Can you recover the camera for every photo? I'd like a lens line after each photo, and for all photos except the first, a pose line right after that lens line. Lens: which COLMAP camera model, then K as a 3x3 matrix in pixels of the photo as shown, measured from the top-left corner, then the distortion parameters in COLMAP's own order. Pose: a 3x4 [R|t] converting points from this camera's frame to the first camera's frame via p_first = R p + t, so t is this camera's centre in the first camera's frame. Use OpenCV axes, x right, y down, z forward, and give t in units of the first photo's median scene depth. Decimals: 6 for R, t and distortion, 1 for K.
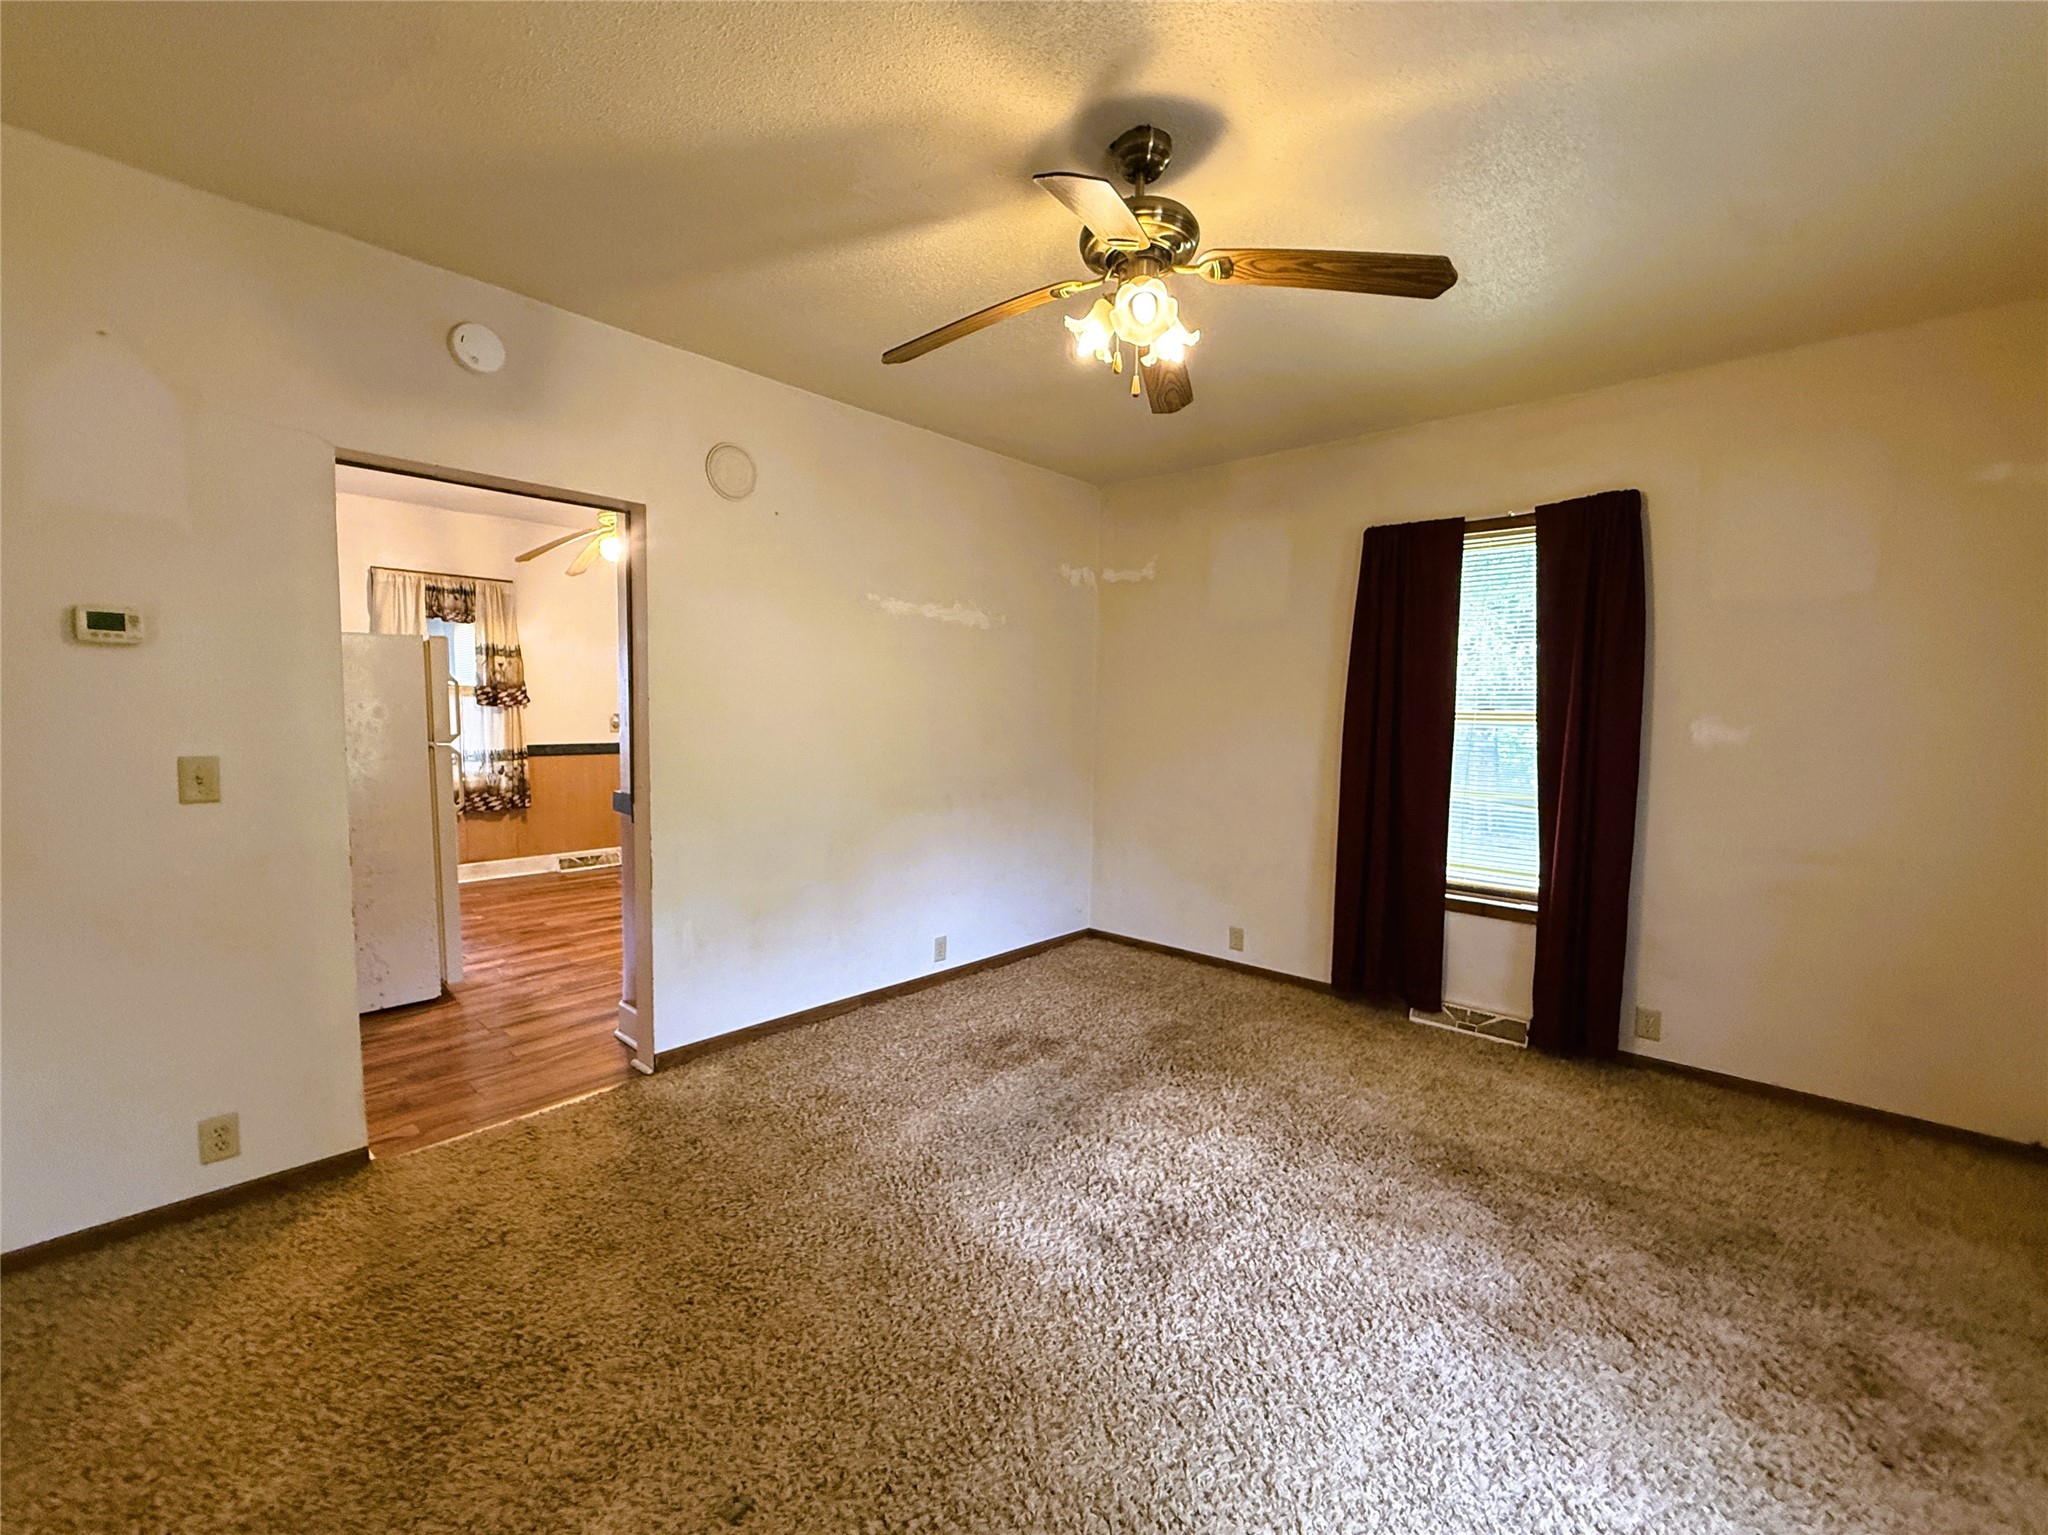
lens RADIAL K [[837.8, 0, 1018.3], [0, 837.8, 766.2], [0, 0, 1]] dist [-0.000681, -0.000267]
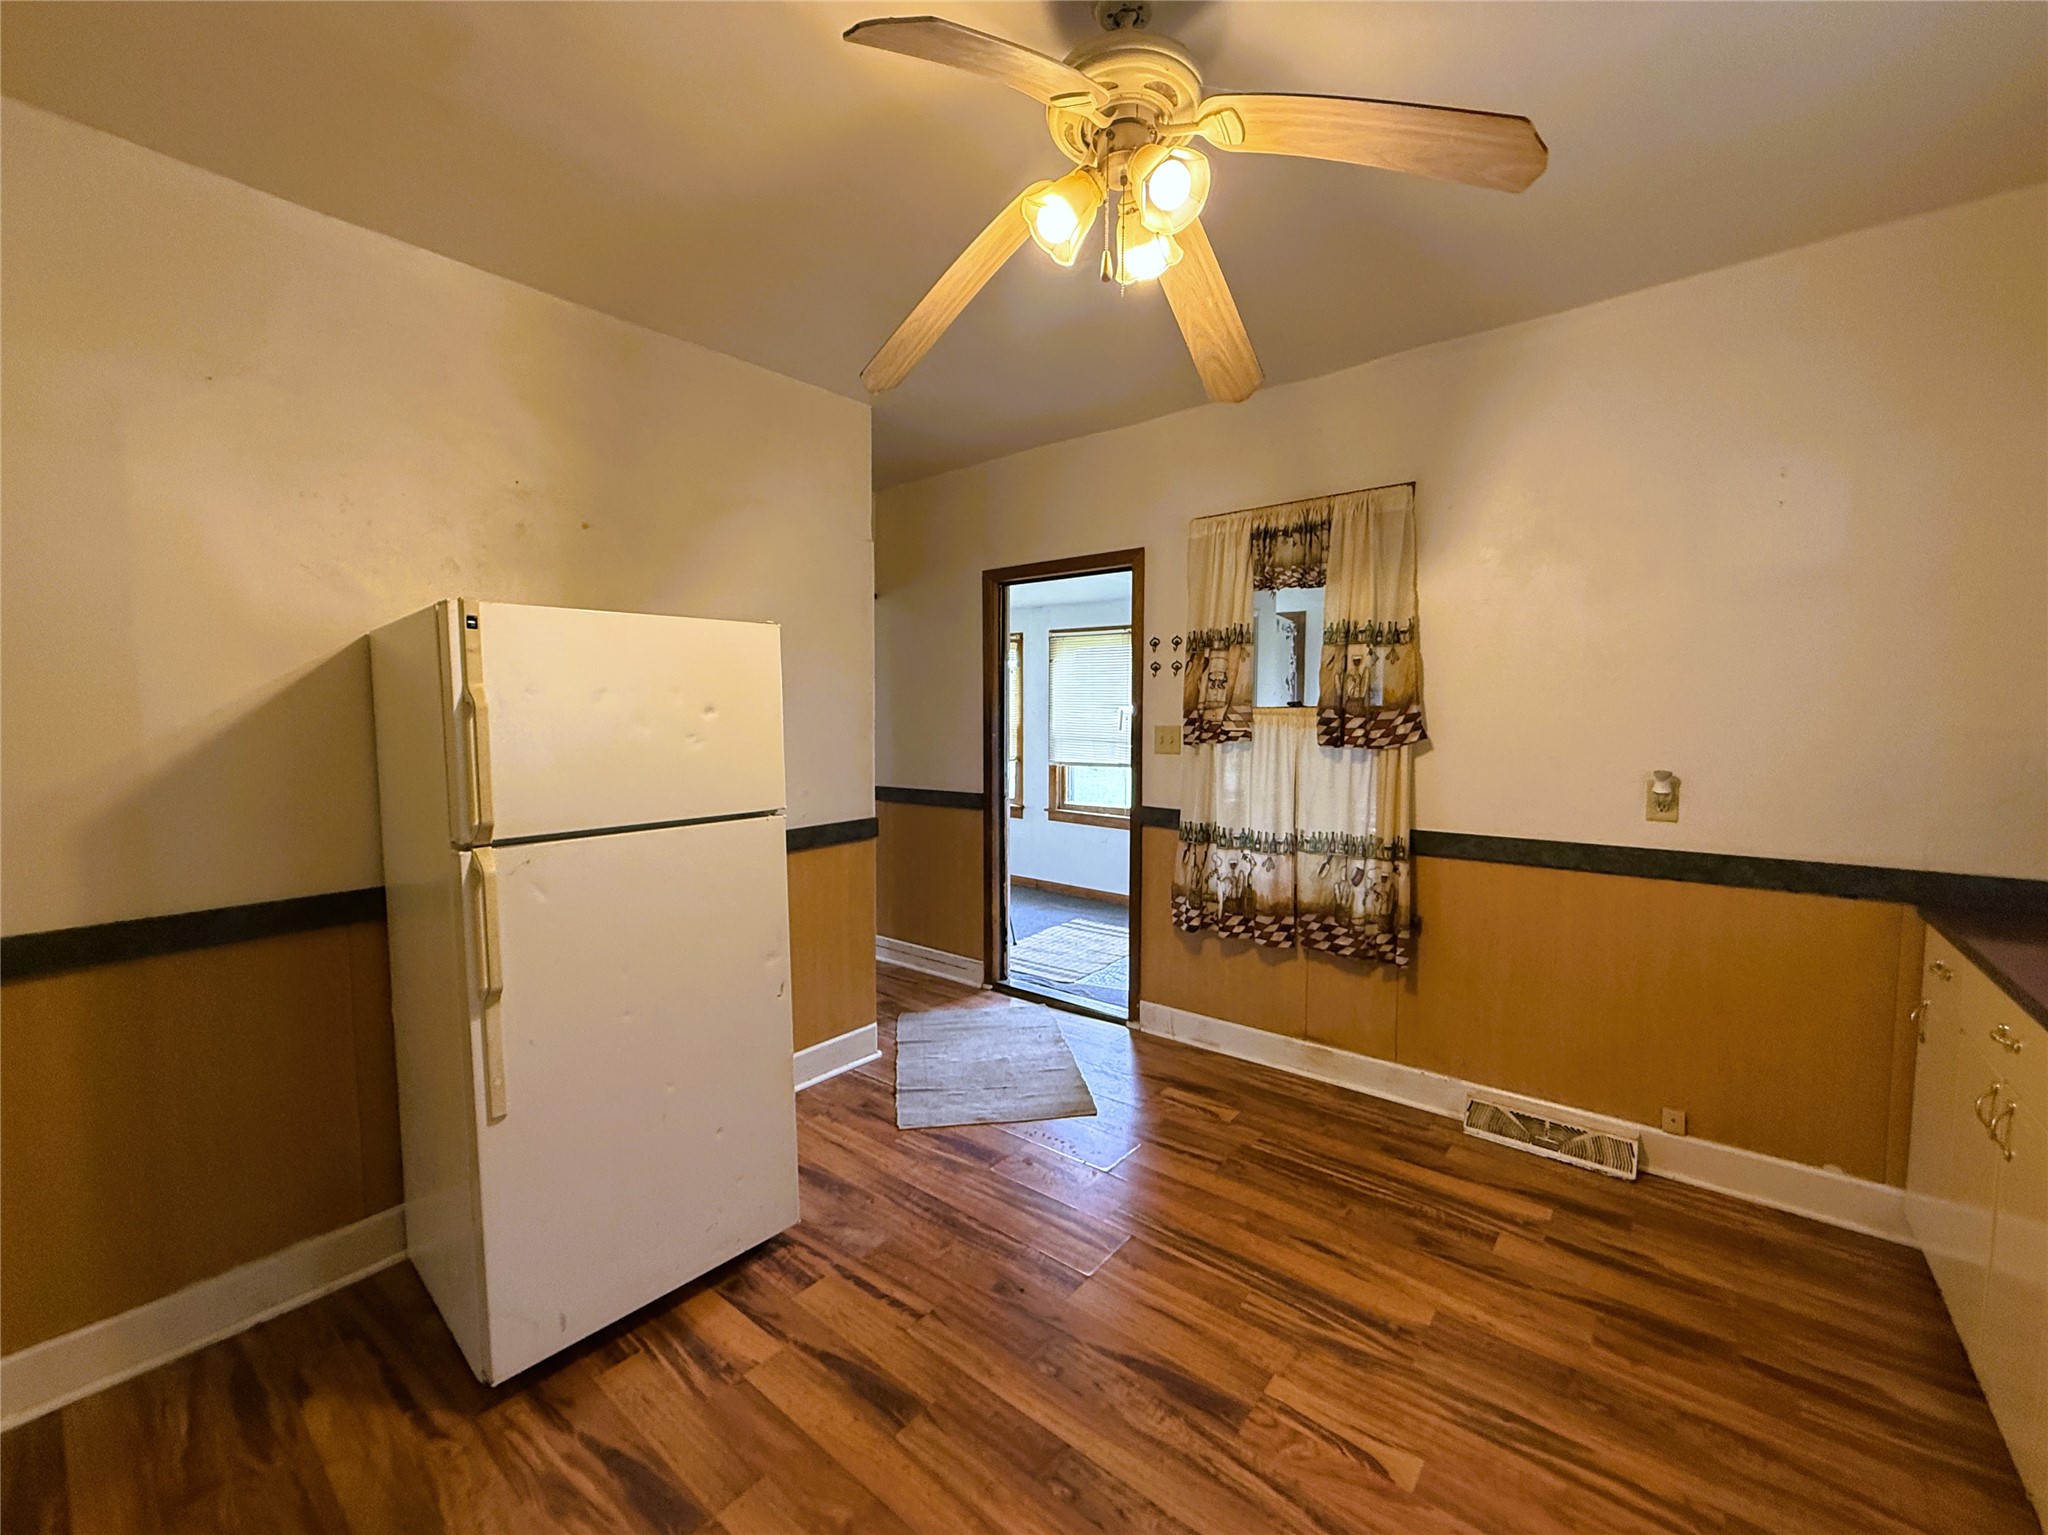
lens RADIAL K [[826.7, 0, 1013.9], [0, 826.7, 766.7], [0, 0, 1]] dist [-0.001619, -0.000173]
pose [[0.042041, 0.044000, -0.998147, -0.257878], [-0.068813, 0.996785, 0.041041, -0.116861], [0.996743, 0.066960, 0.044933, 1.372900]]
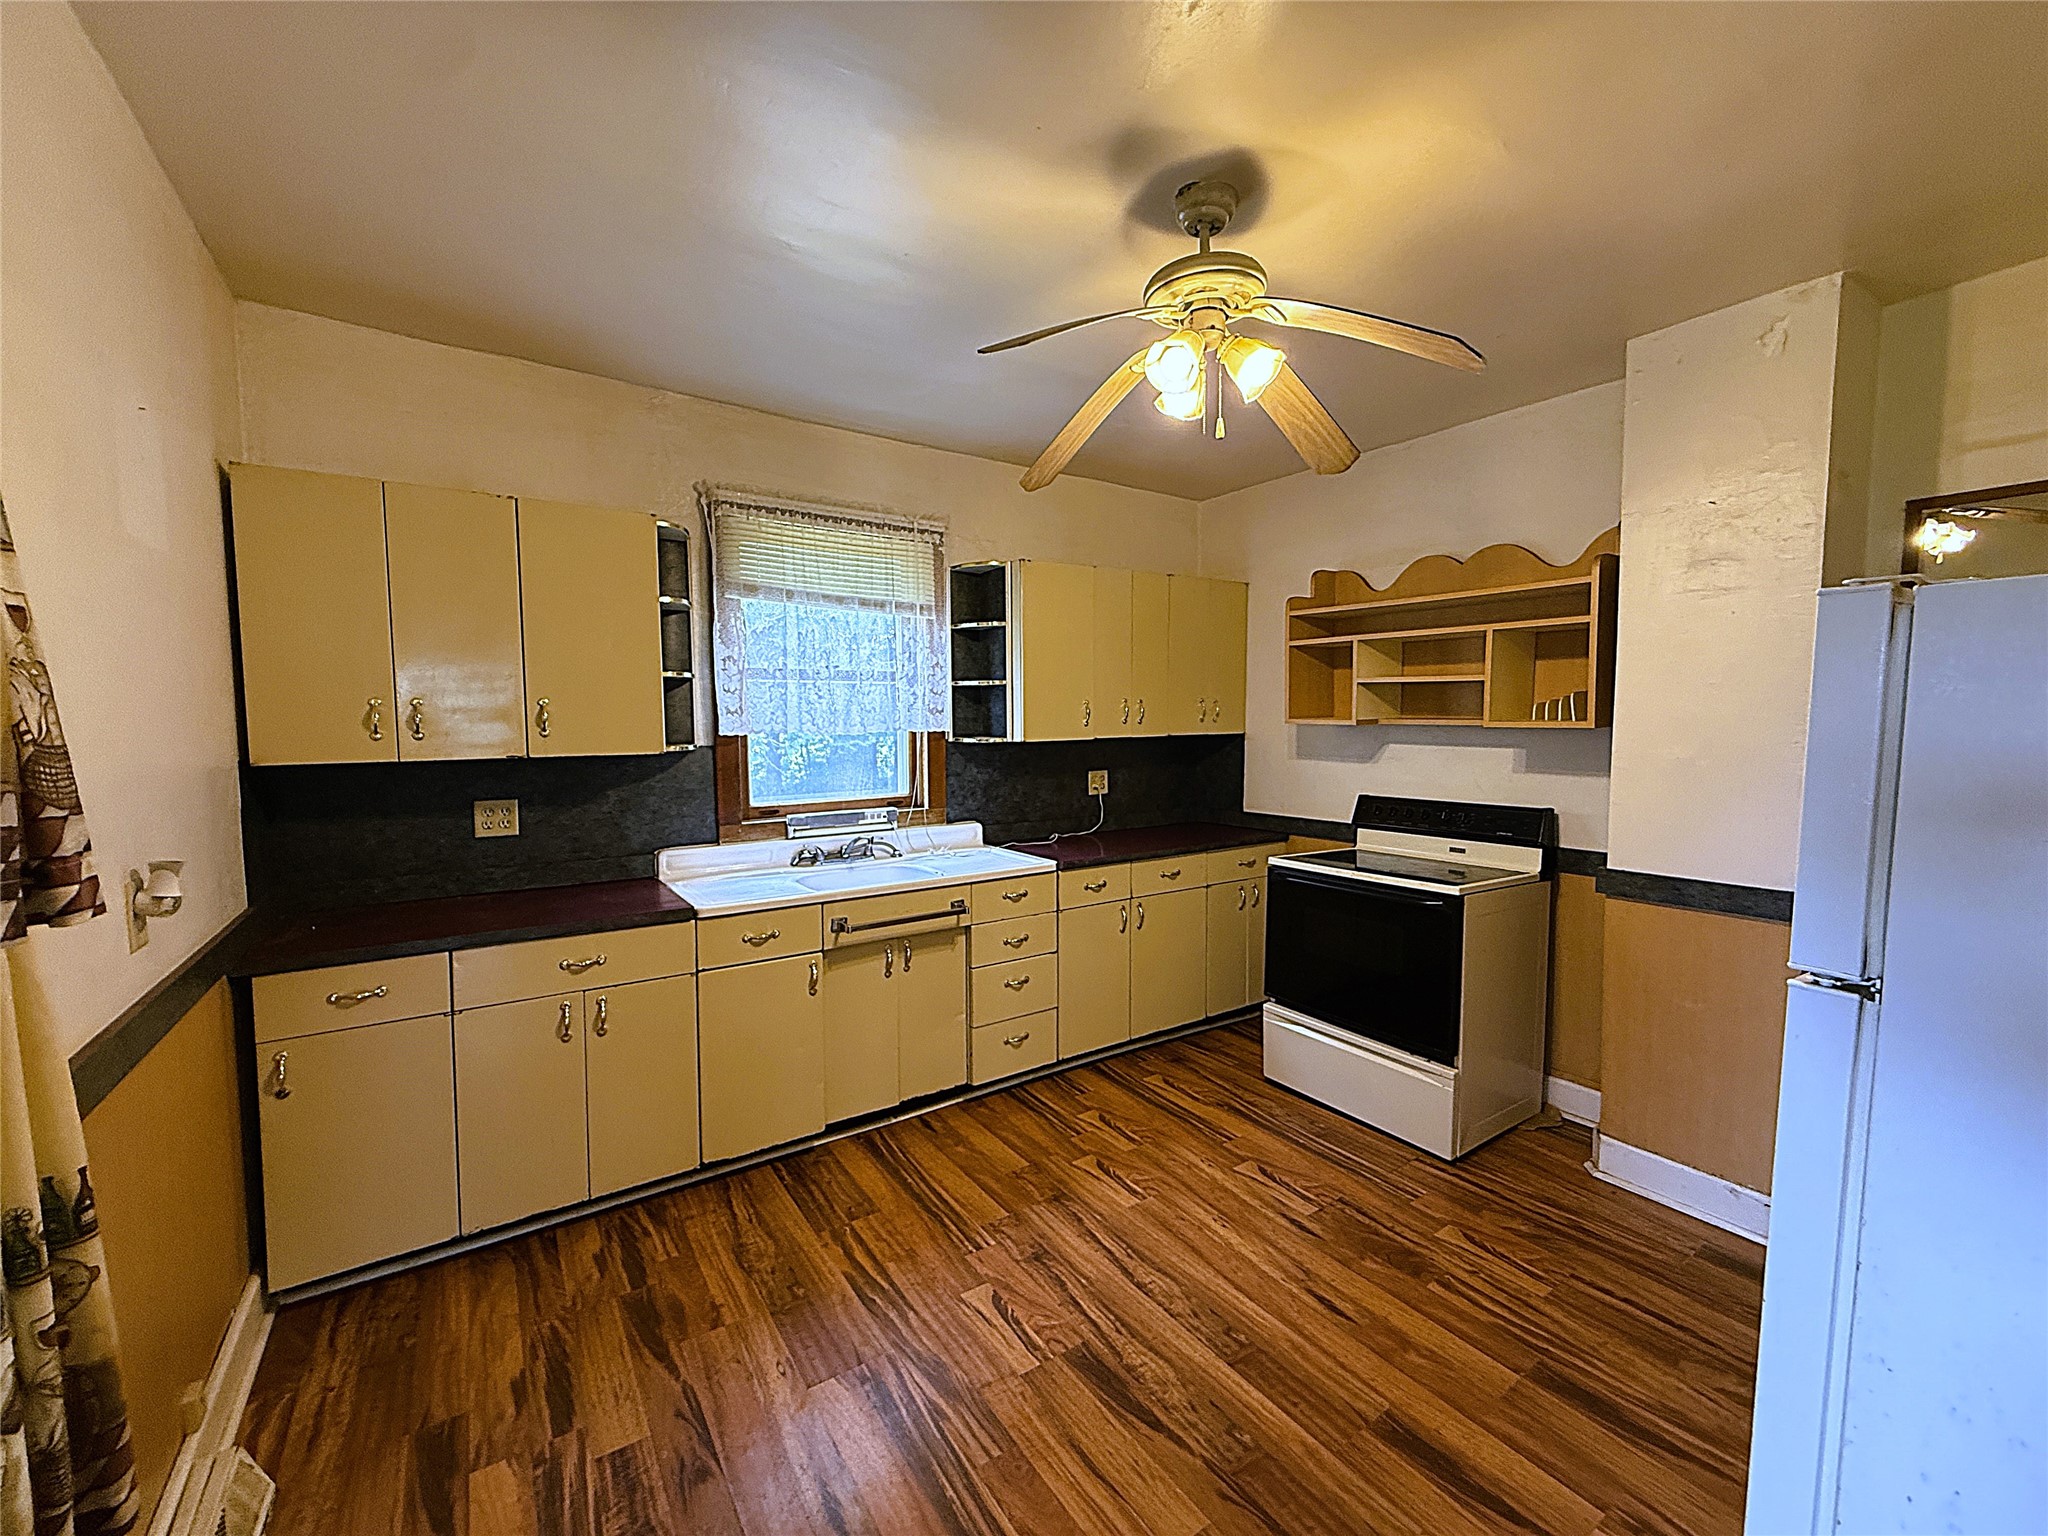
lens RADIAL K [[818.9, 0, 1017.7], [0, 818.9, 768.2], [0, 0, 1]] dist [0.000290, 0.000039]
pose [[0.239606, -0.084708, 0.967168, -1.235073], [0.078542, 0.994613, 0.067654, -0.163474], [-0.967688, 0.059753, 0.244968, 1.428890]]
